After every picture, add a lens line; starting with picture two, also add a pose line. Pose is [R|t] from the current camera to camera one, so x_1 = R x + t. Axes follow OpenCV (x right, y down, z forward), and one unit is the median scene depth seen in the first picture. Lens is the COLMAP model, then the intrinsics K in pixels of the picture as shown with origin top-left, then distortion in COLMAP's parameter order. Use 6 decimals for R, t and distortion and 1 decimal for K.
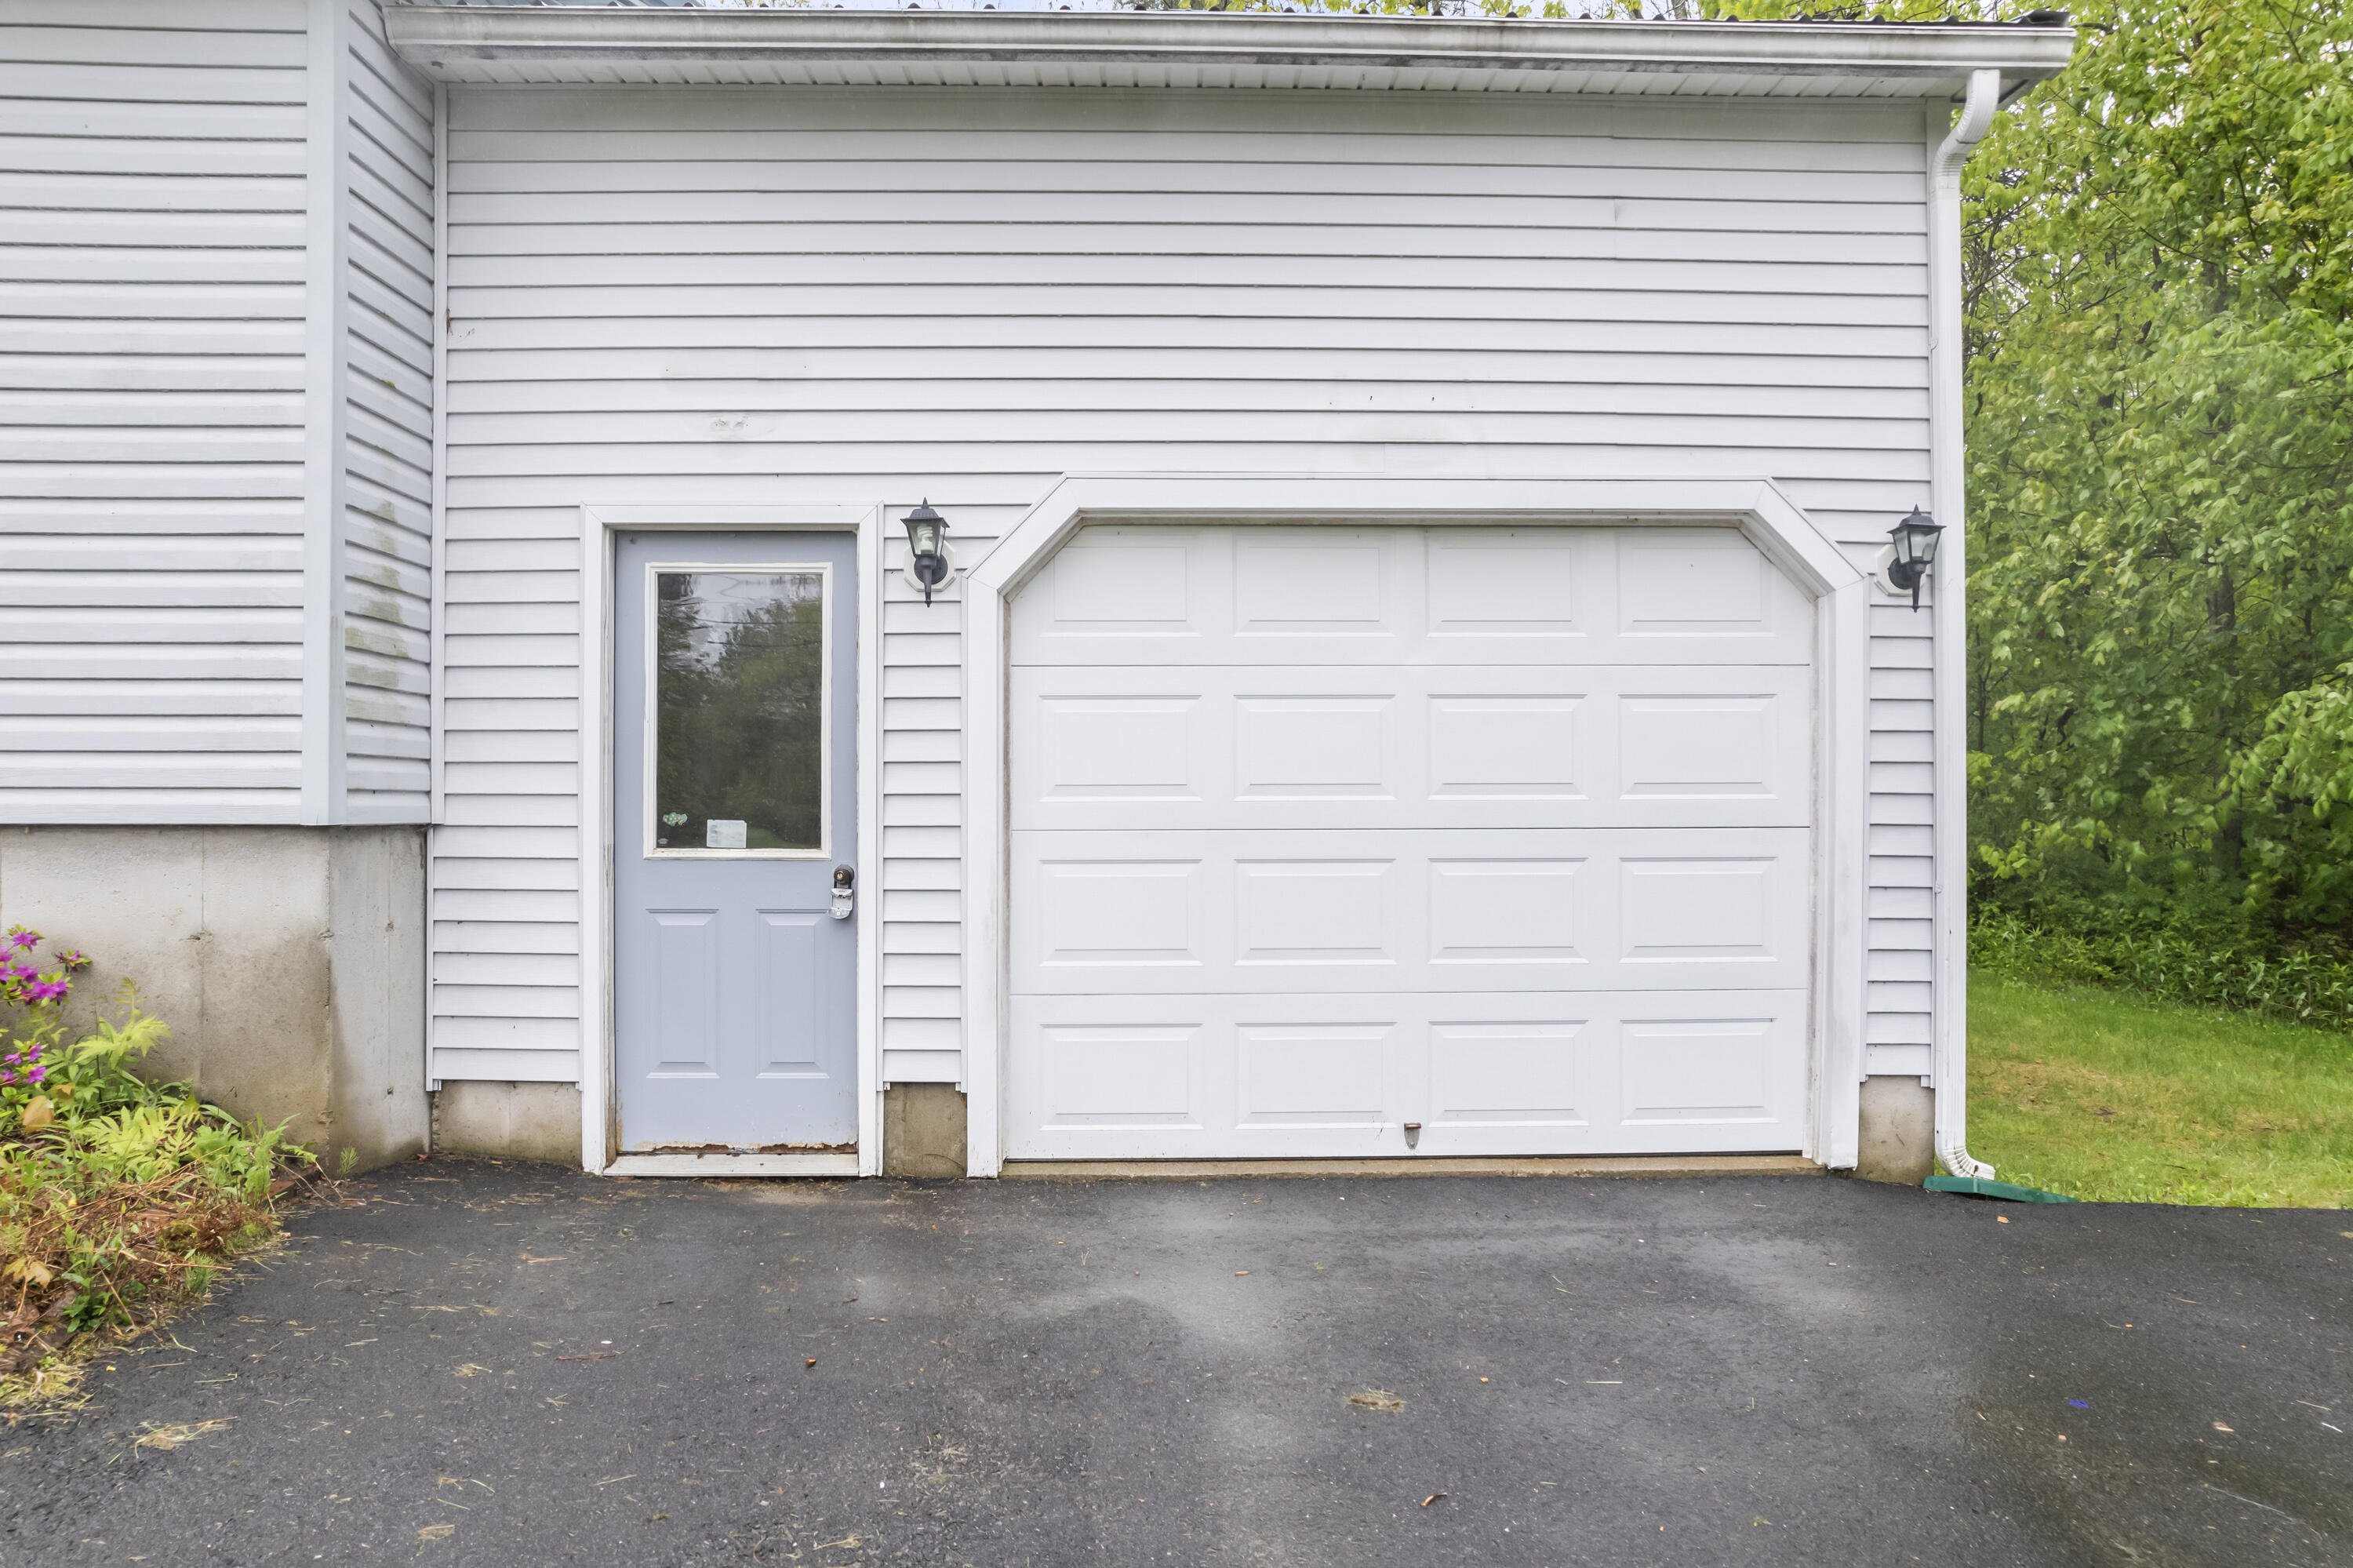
lens RADIAL K [[1515.2, 0, 1193.4], [0, 1515.2, 814.4], [0, 0, 1]] dist [-0.050124, 0.032270]
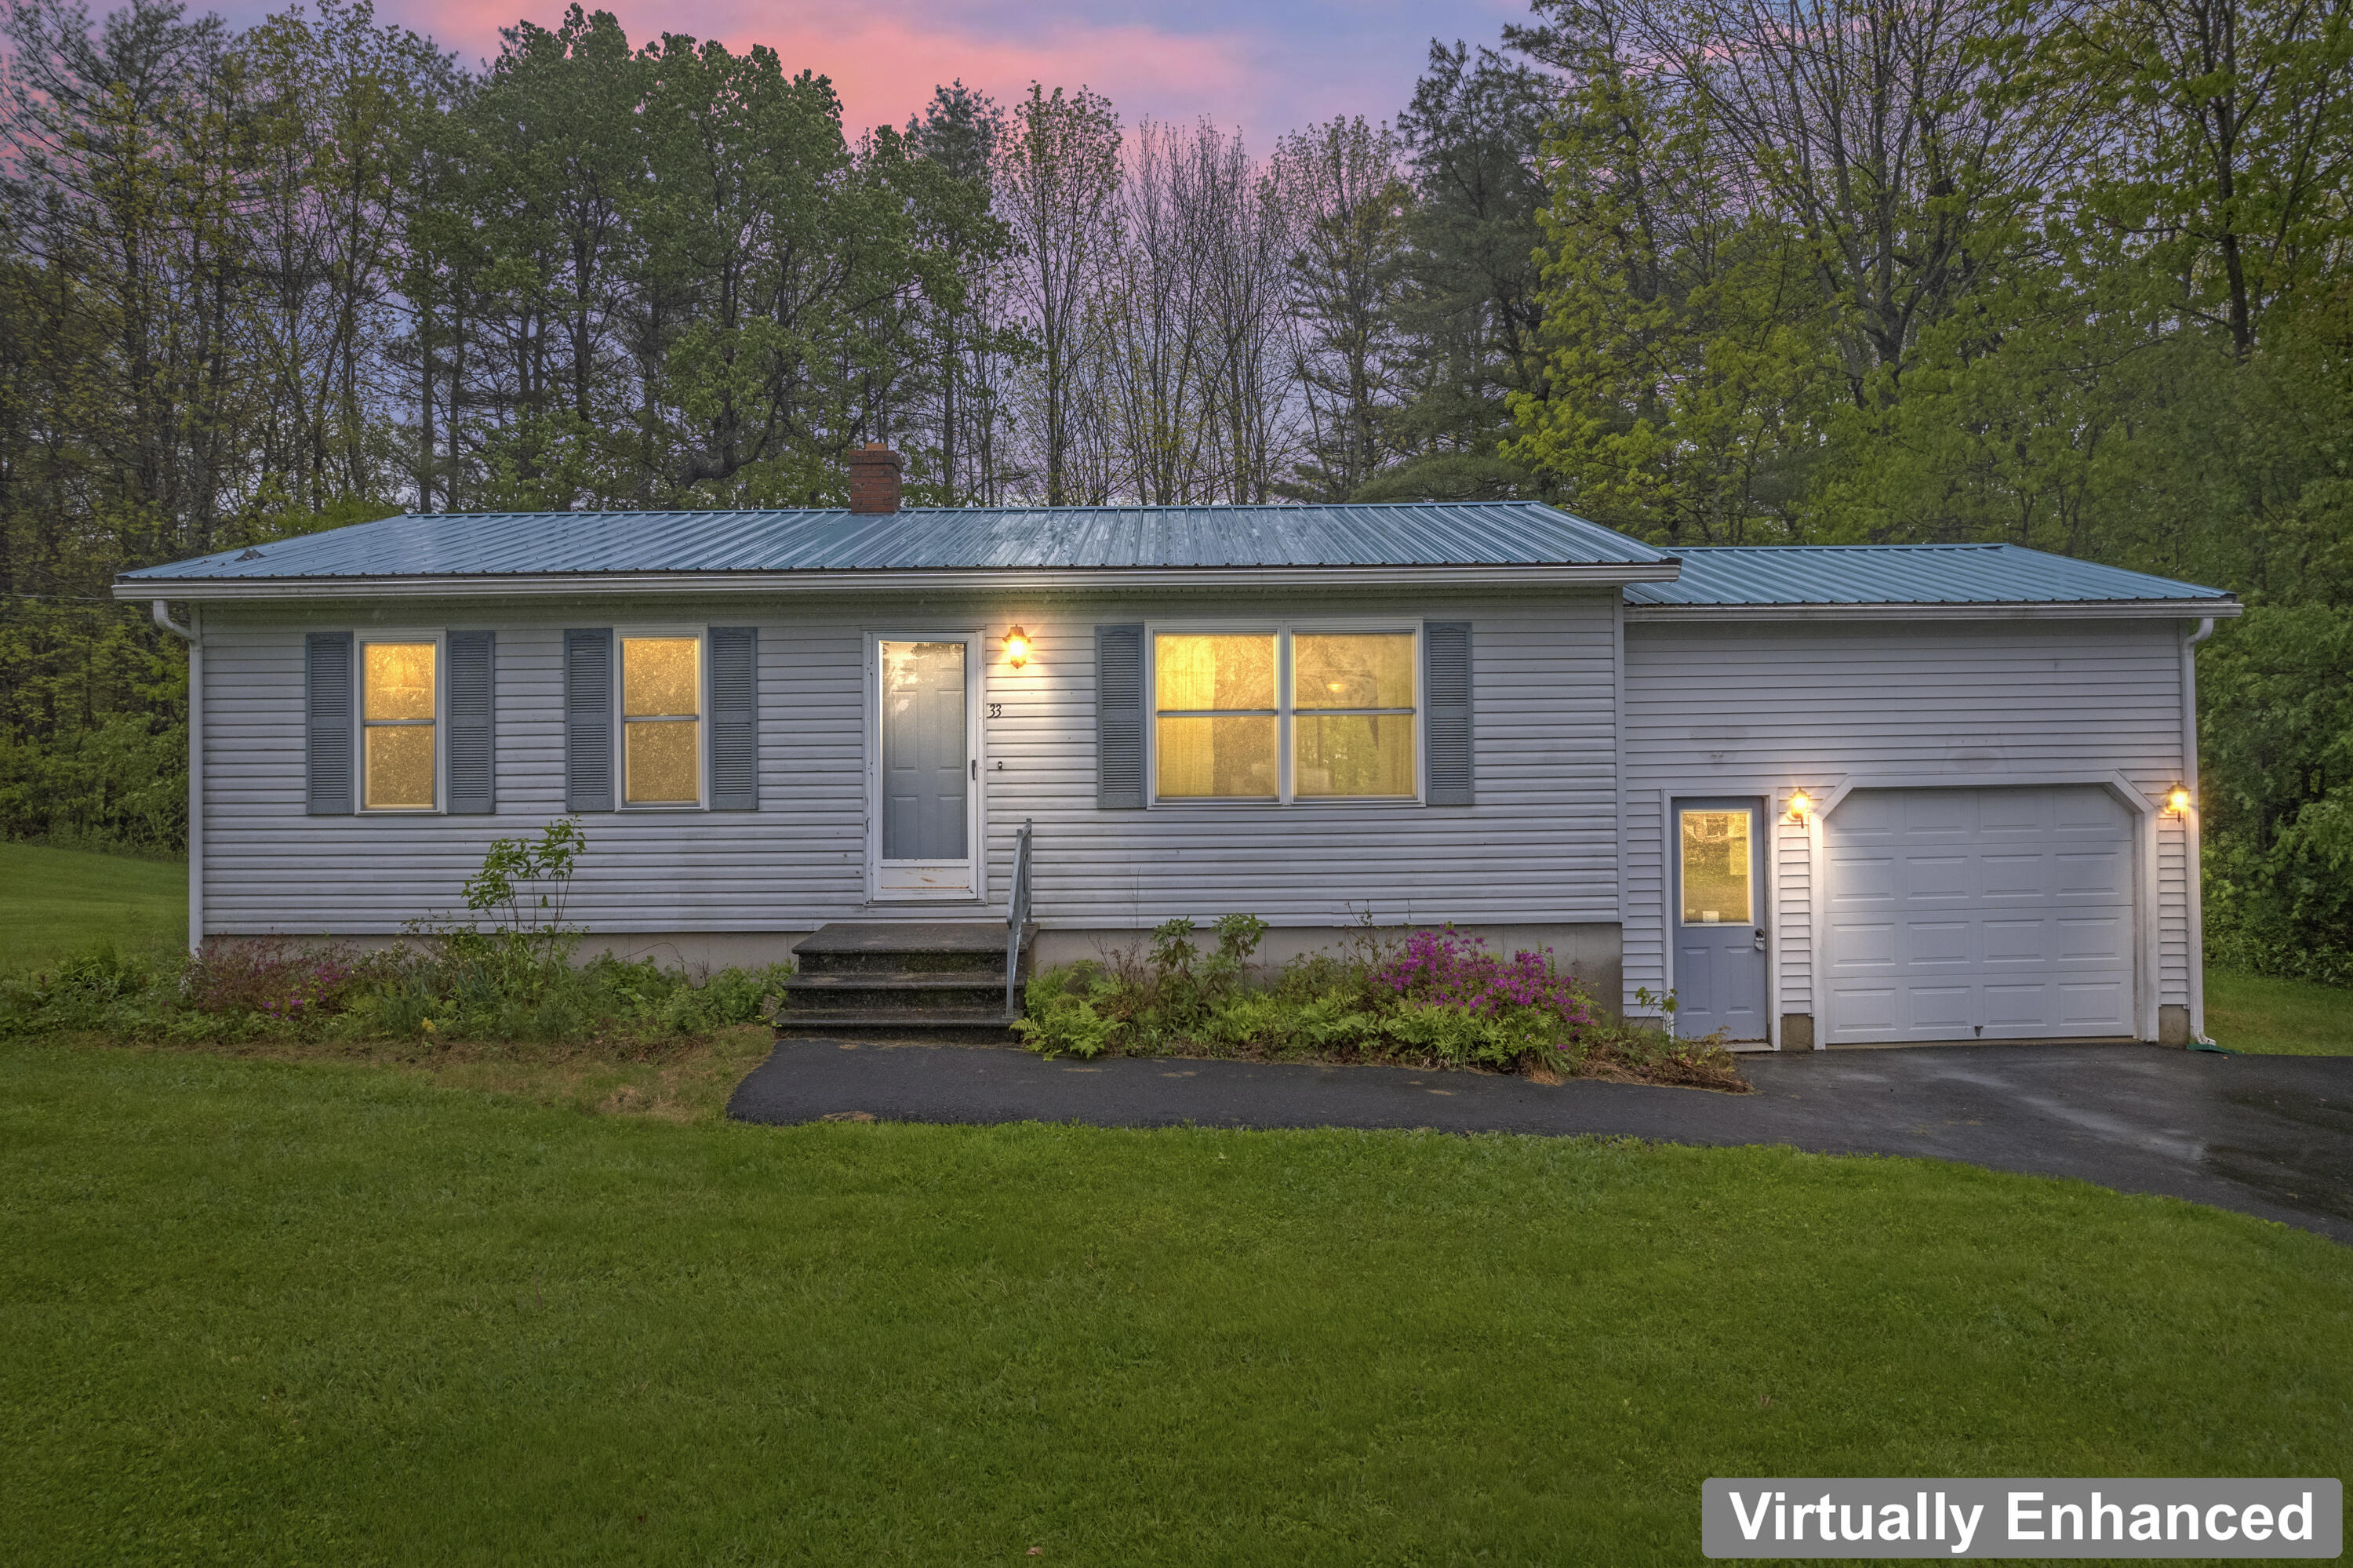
lens RADIAL K [[1515.2, 0, 1166.3], [0, 1515.2, 788.0], [0, 0, 1]] dist [-0.050124, 0.032270]
pose [[0.999797, -0.015828, -0.012449, -1.200657], [0.015713, 0.999833, -0.009310, -0.195365], [0.012594, 0.009113, 0.999879, -1.547573]]
